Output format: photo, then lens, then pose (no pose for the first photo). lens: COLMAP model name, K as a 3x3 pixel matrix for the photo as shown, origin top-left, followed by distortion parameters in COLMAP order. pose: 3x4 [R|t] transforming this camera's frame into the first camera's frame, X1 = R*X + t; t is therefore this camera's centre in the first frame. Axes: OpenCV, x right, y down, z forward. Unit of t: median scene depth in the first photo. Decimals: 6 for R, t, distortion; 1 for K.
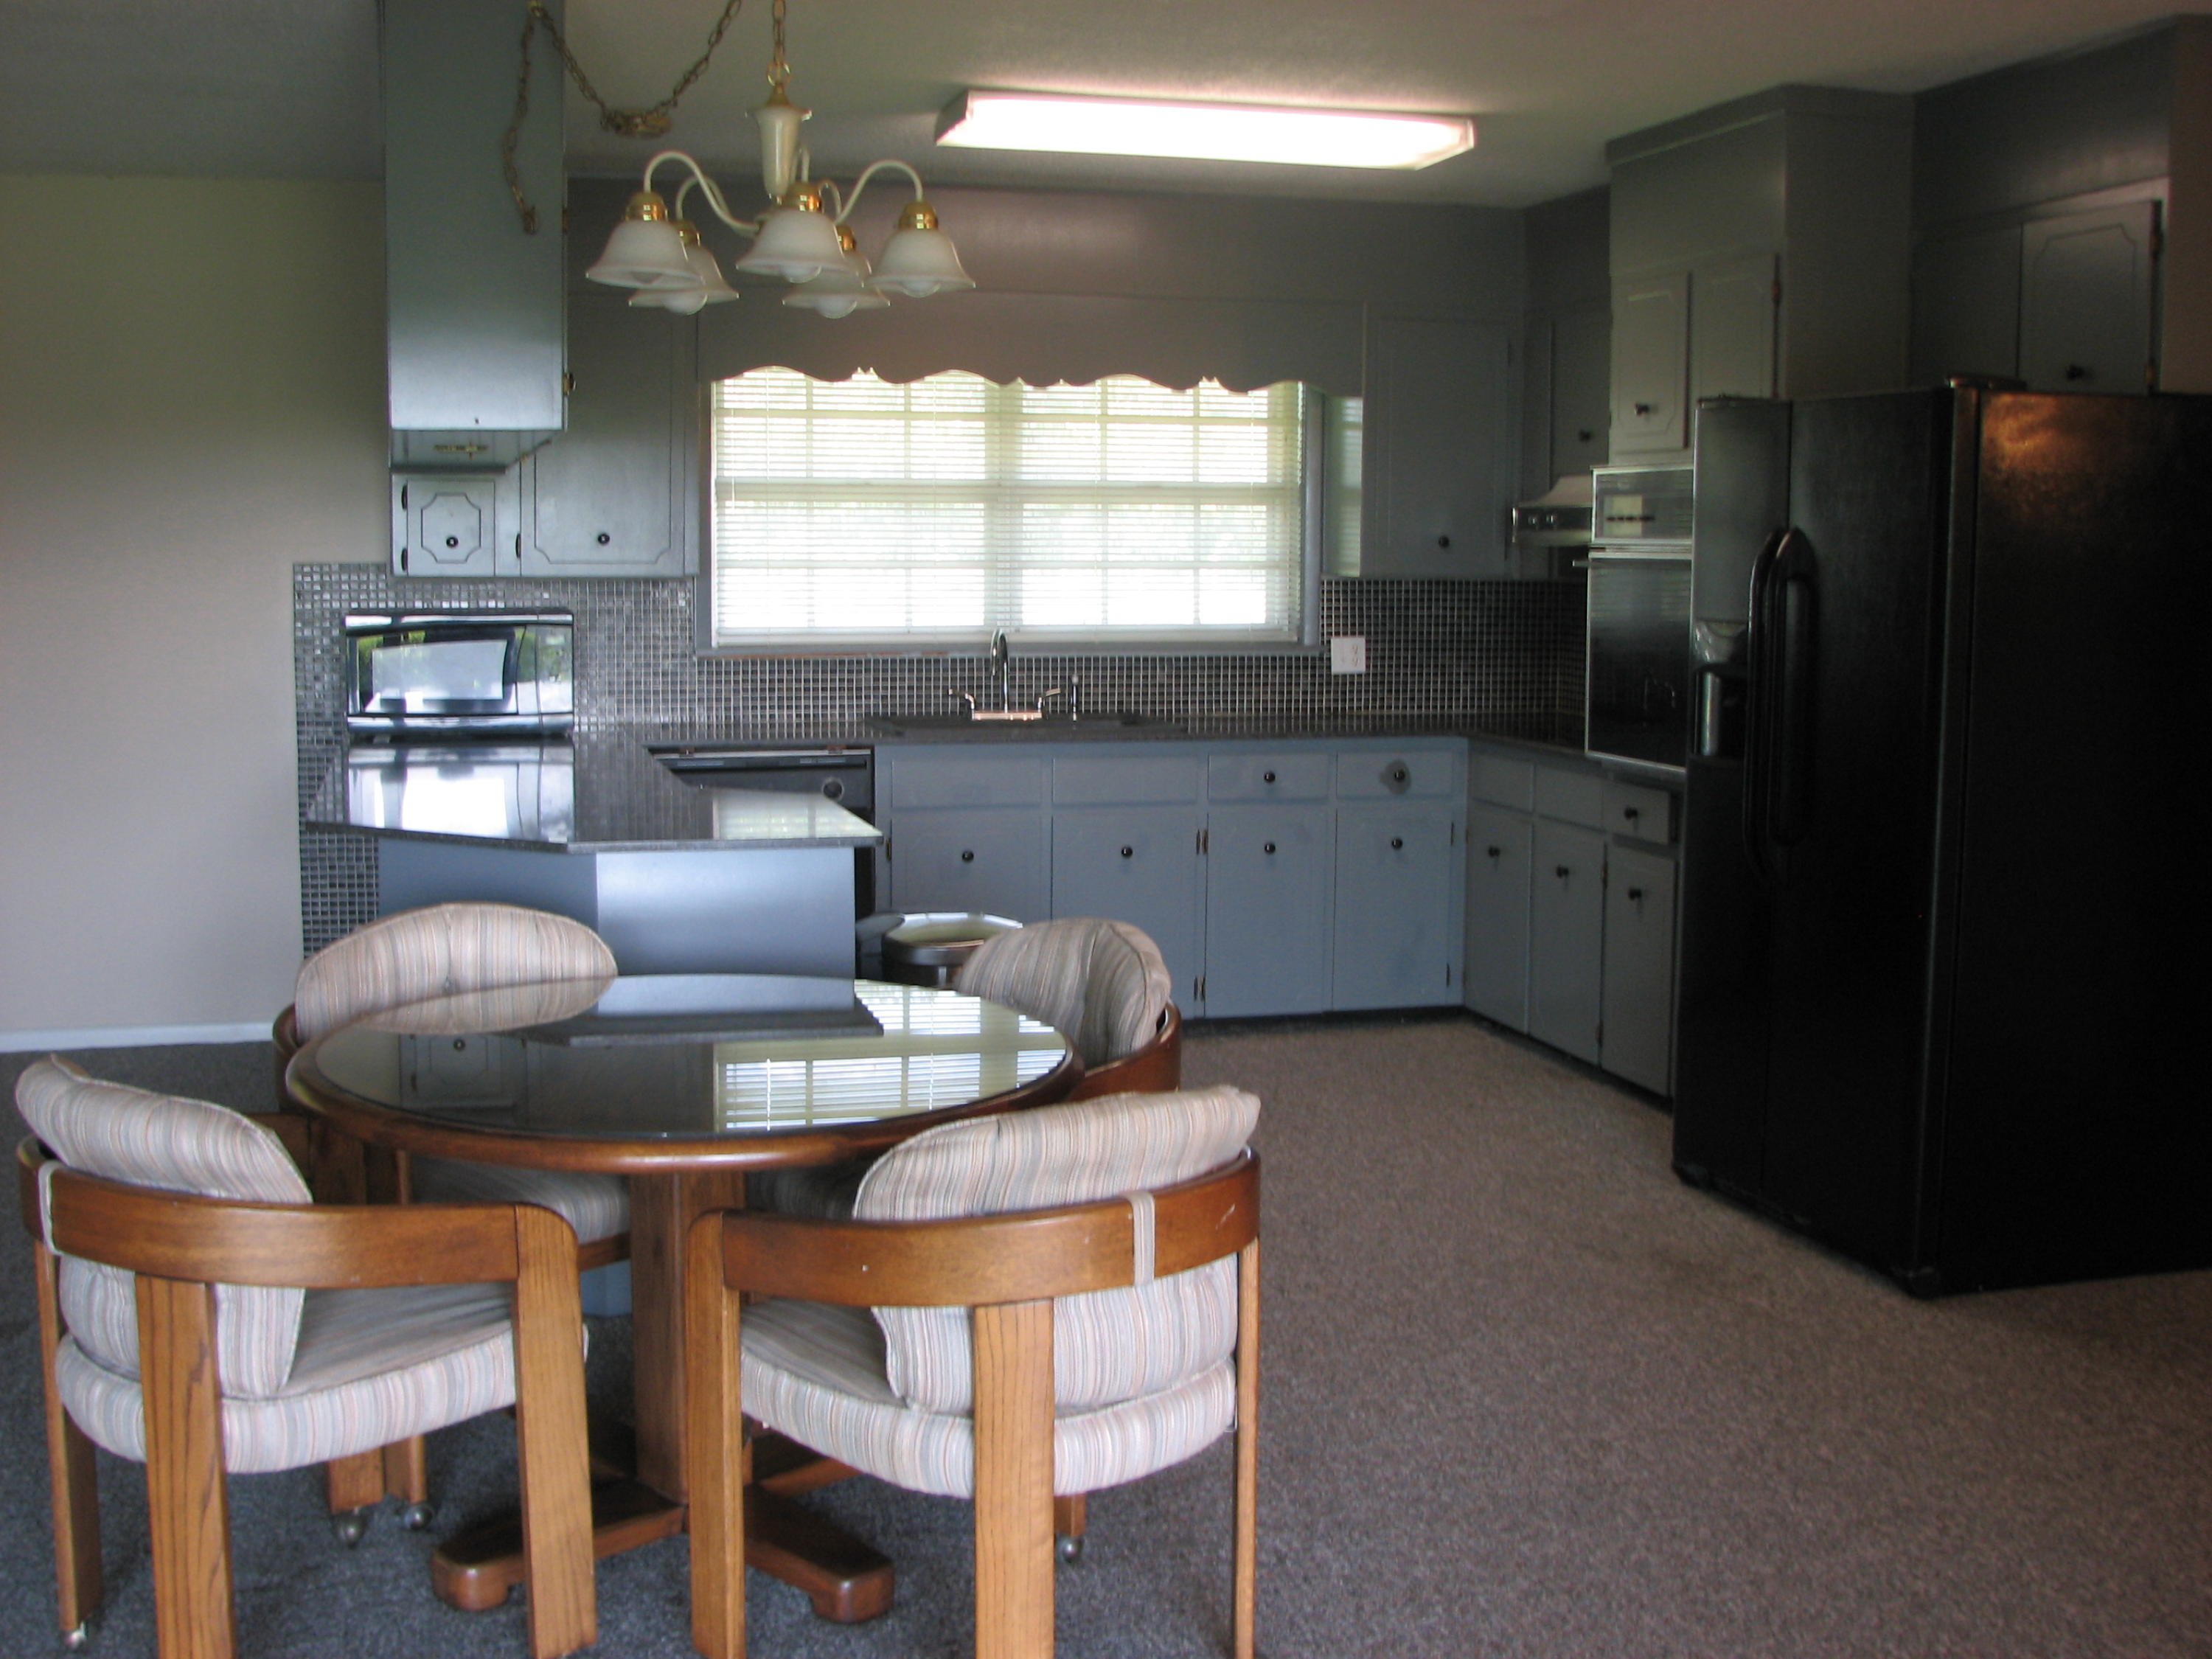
lens RADIAL K [[2398.3, 0, 1106.2], [0, 2398.3, 781.8], [0, 0, 1]] dist [-0.121851, 0.000000]
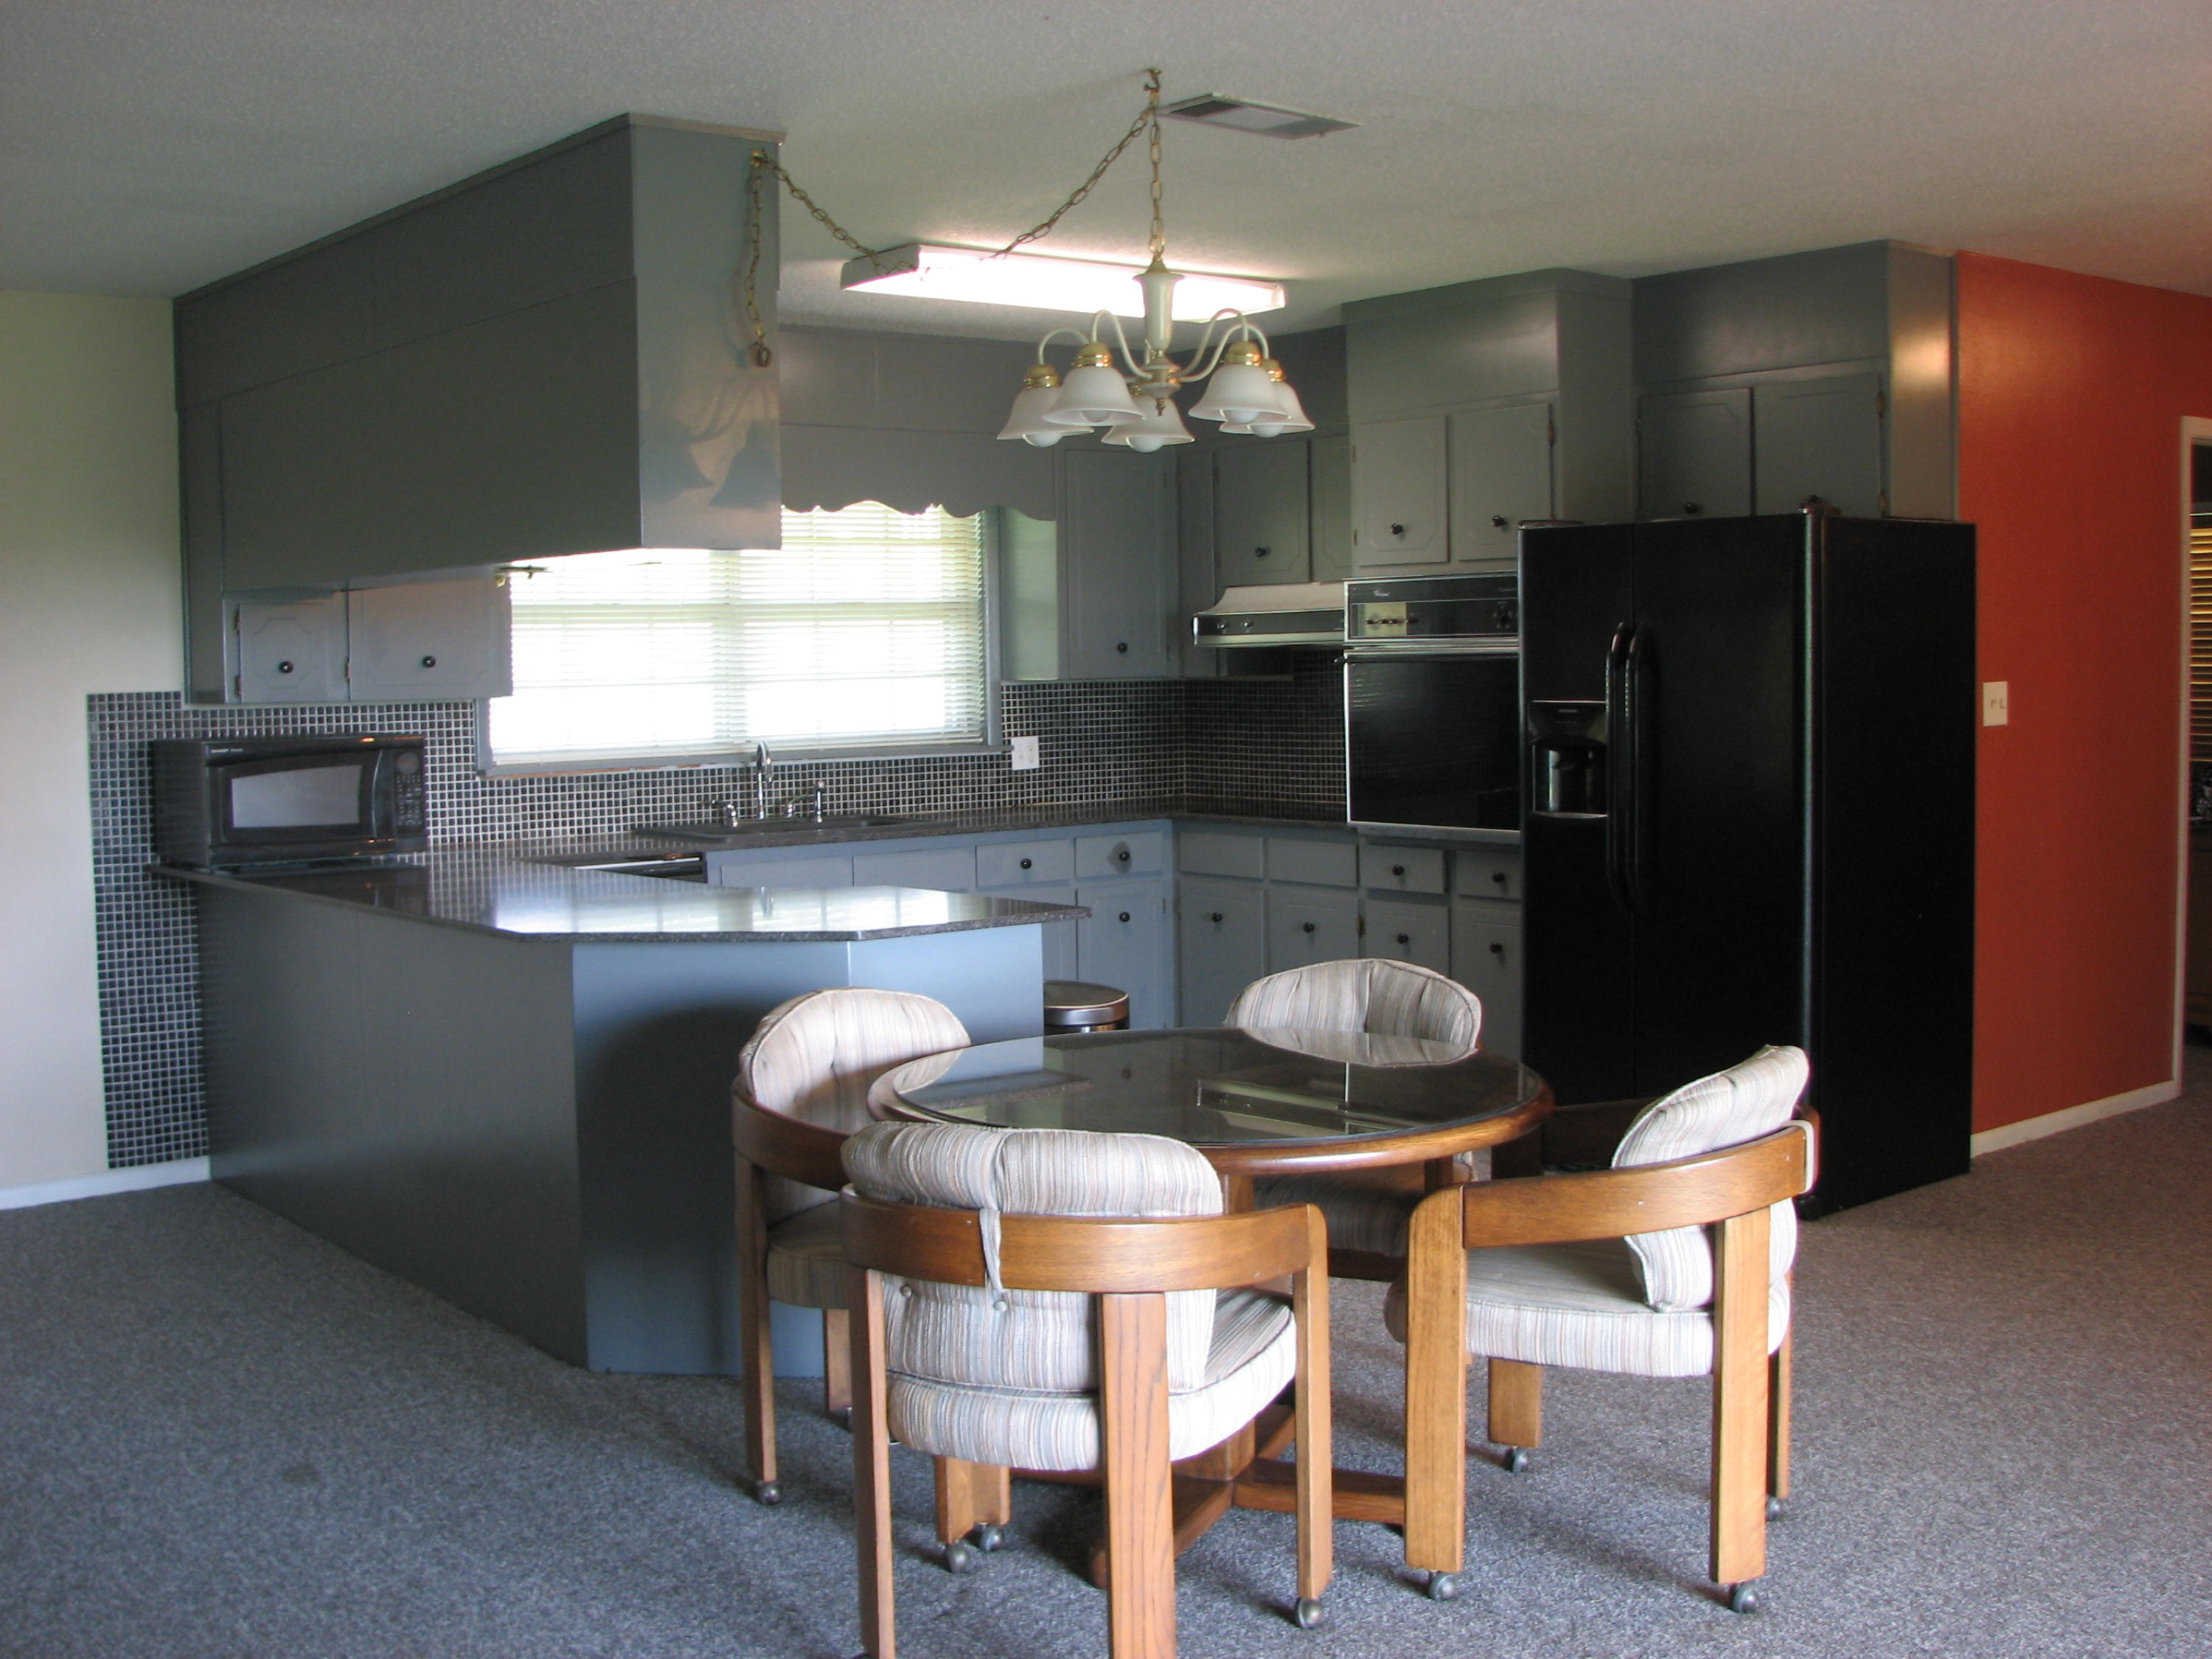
lens RADIAL K [[2398.3, 0, 1039.4], [0, 2398.3, 793.8], [0, 0, 1]] dist [-0.121851, 0.000000]
pose [[0.920988, -0.045138, 0.386967, -0.353670], [0.062752, 0.997484, -0.032997, 0.003016], [-0.384504, 0.054673, 0.921503, -0.022645]]
